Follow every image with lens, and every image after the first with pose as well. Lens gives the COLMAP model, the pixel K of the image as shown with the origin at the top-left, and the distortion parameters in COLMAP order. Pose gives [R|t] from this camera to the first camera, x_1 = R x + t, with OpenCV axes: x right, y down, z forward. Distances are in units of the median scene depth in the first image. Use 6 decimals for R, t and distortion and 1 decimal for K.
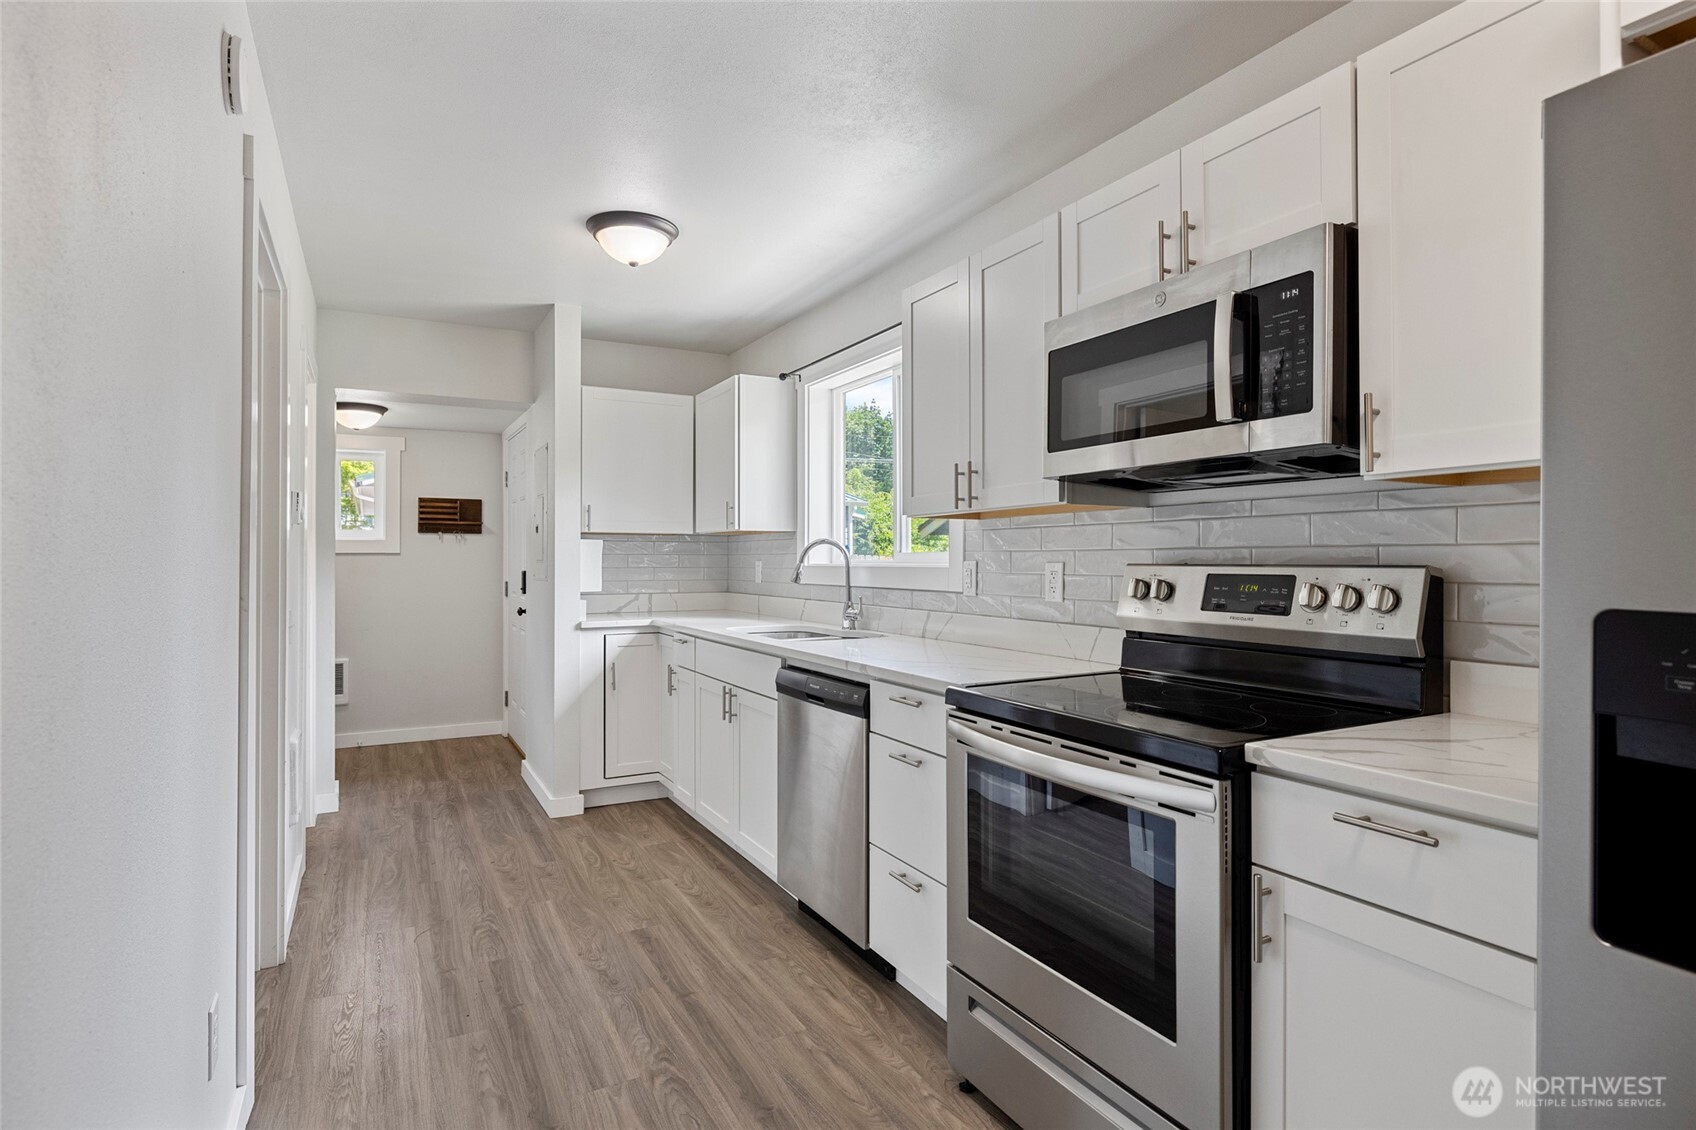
lens RADIAL K [[885.3, 0, 847.0], [0, 885.3, 564.6], [0, 0, 1]] dist [0.017253, 0.000008]
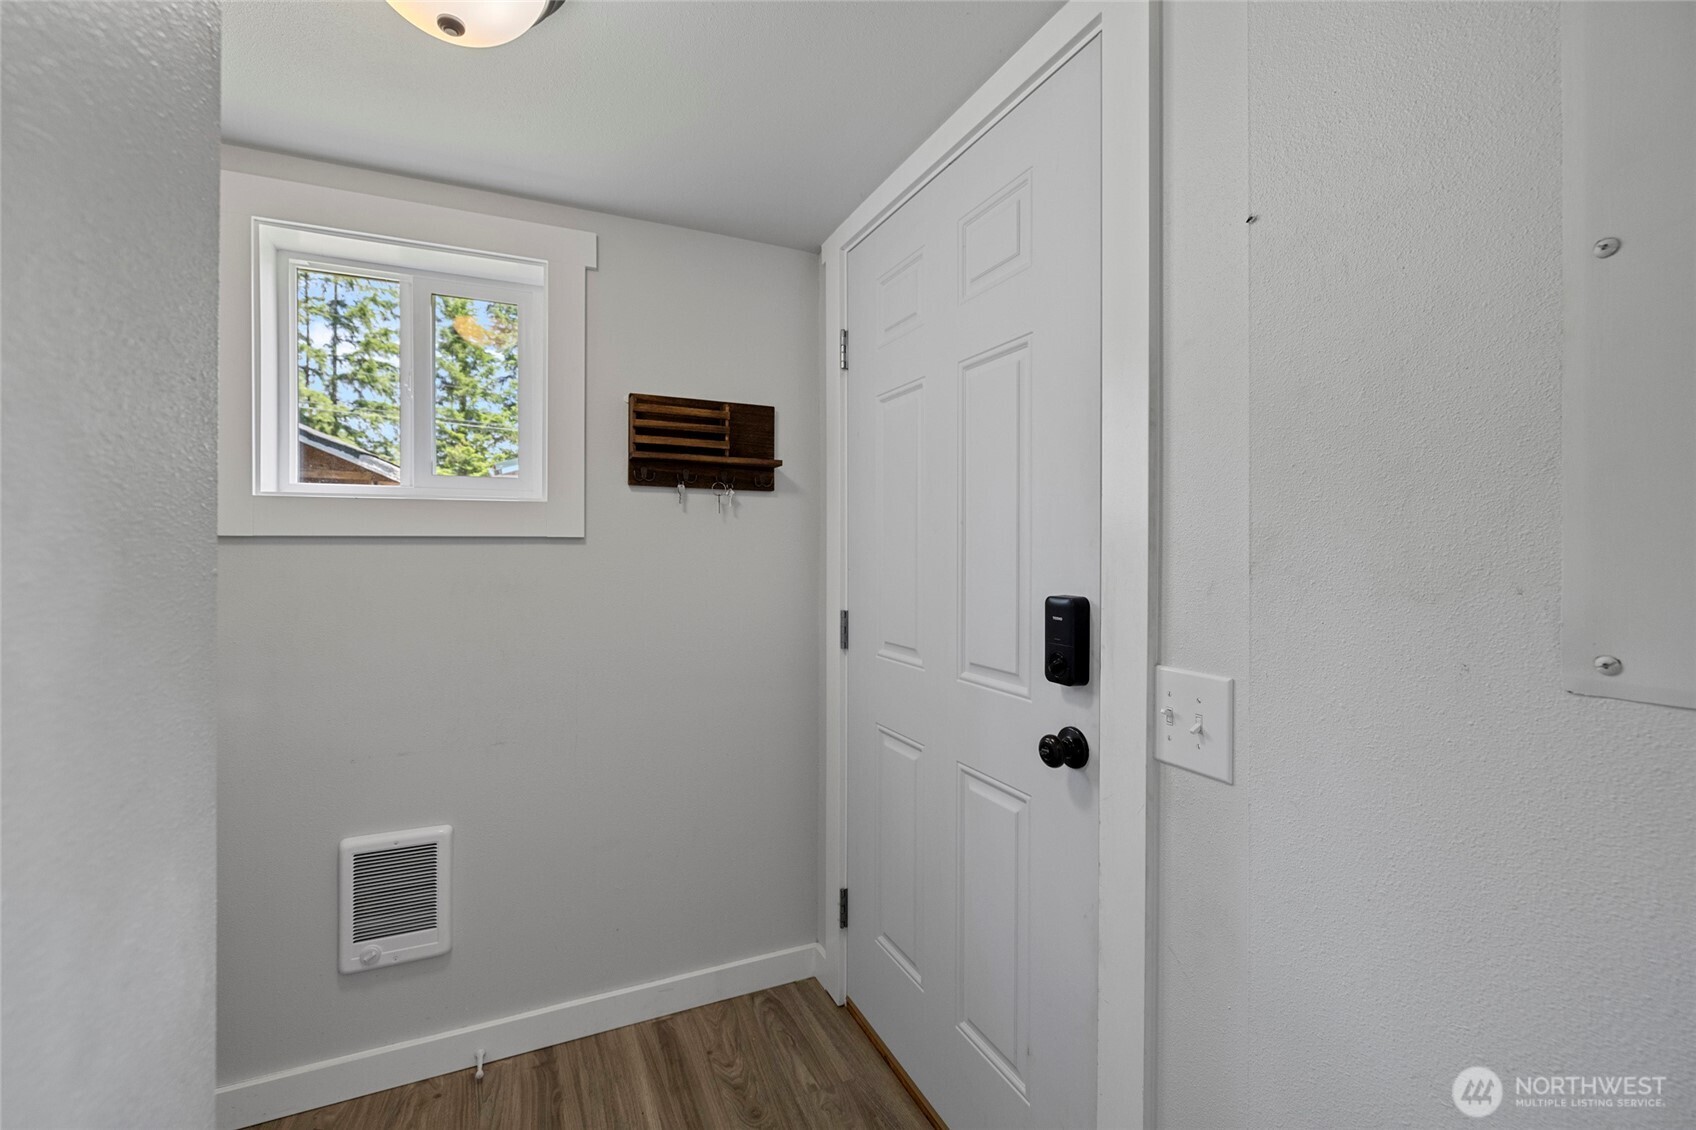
lens RADIAL K [[713.1, 0, 837.1], [0, 713.1, 559.5], [0, 0, 1]] dist [0.001897, 0.000477]
pose [[0.996955, -0.001378, -0.077971, -0.135786], [0.000961, 0.999985, -0.005383, -0.000637], [0.077977, 0.005291, 0.996941, 0.257461]]
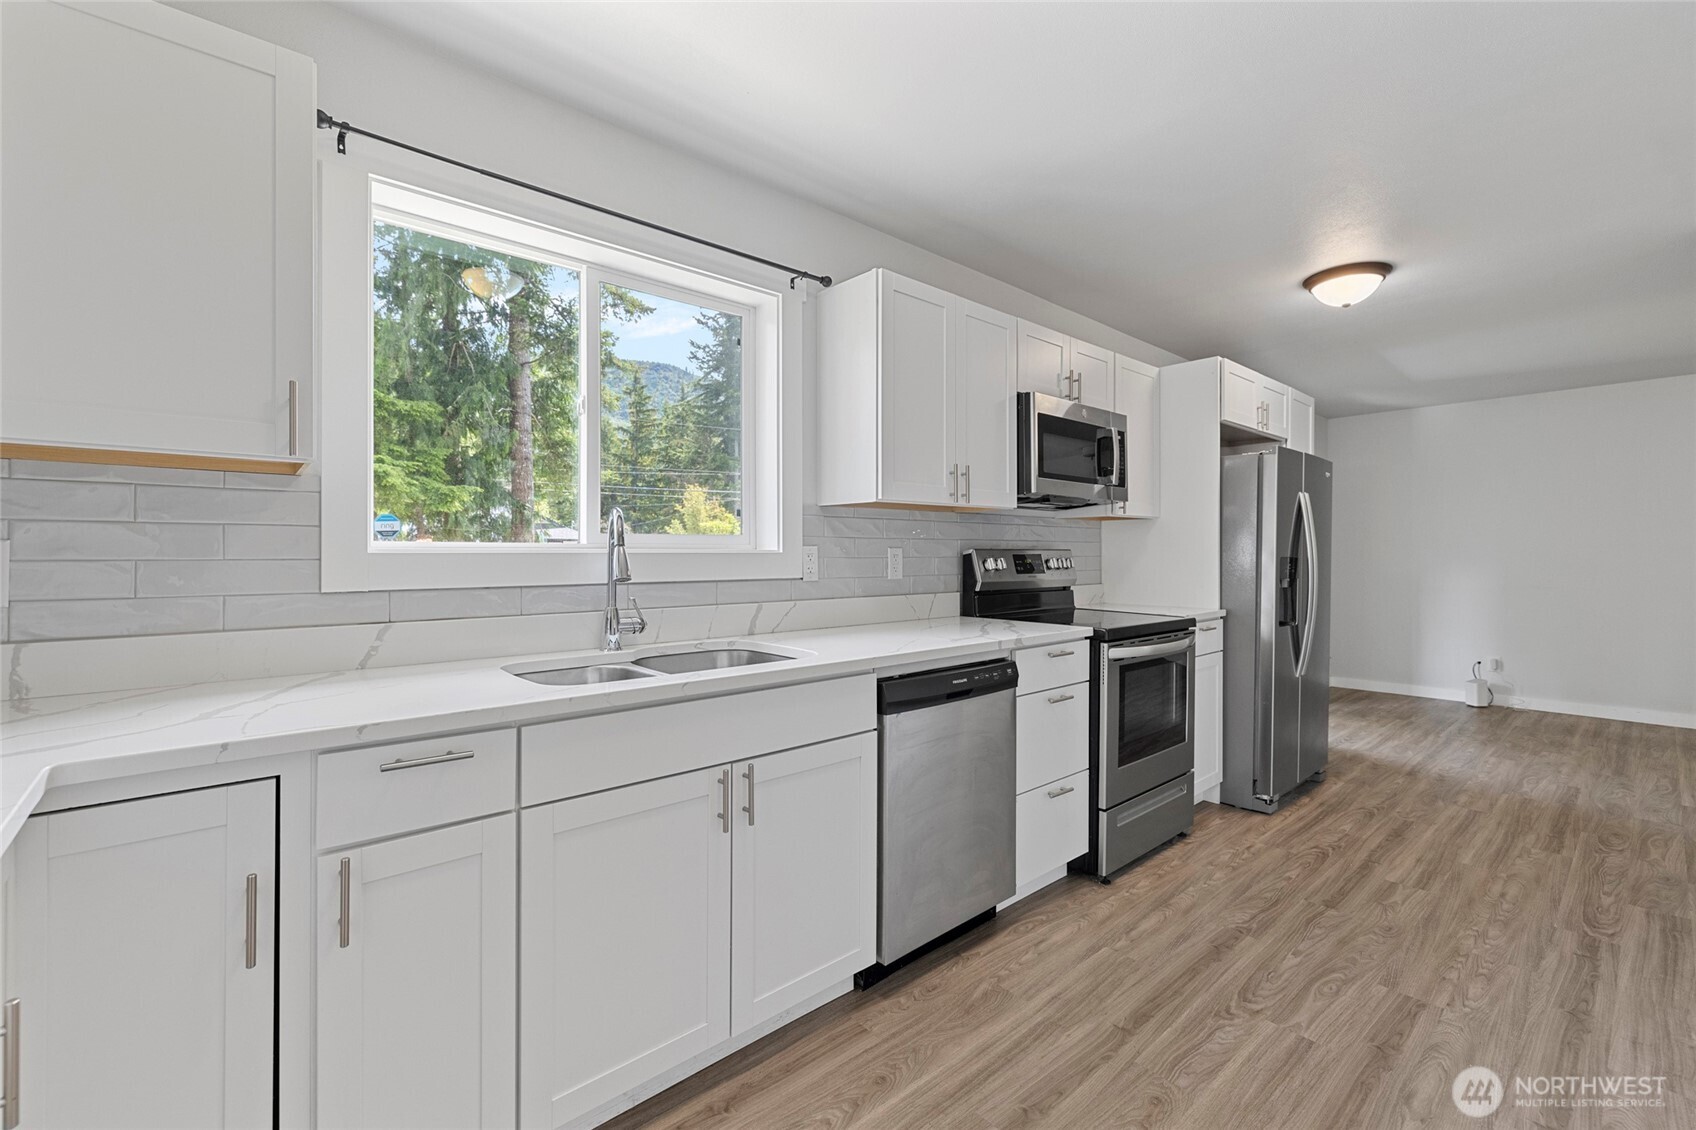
lens RADIAL K [[713.1, 0, 832.8], [0, 713.1, 555.6], [0, 0, 1]] dist [0.001897, 0.000477]
pose [[-0.217389, -0.004318, 0.976075, -0.944160], [0.006373, 0.999963, 0.005843, 0.001496], [-0.976064, 0.007490, -0.217354, 1.663420]]
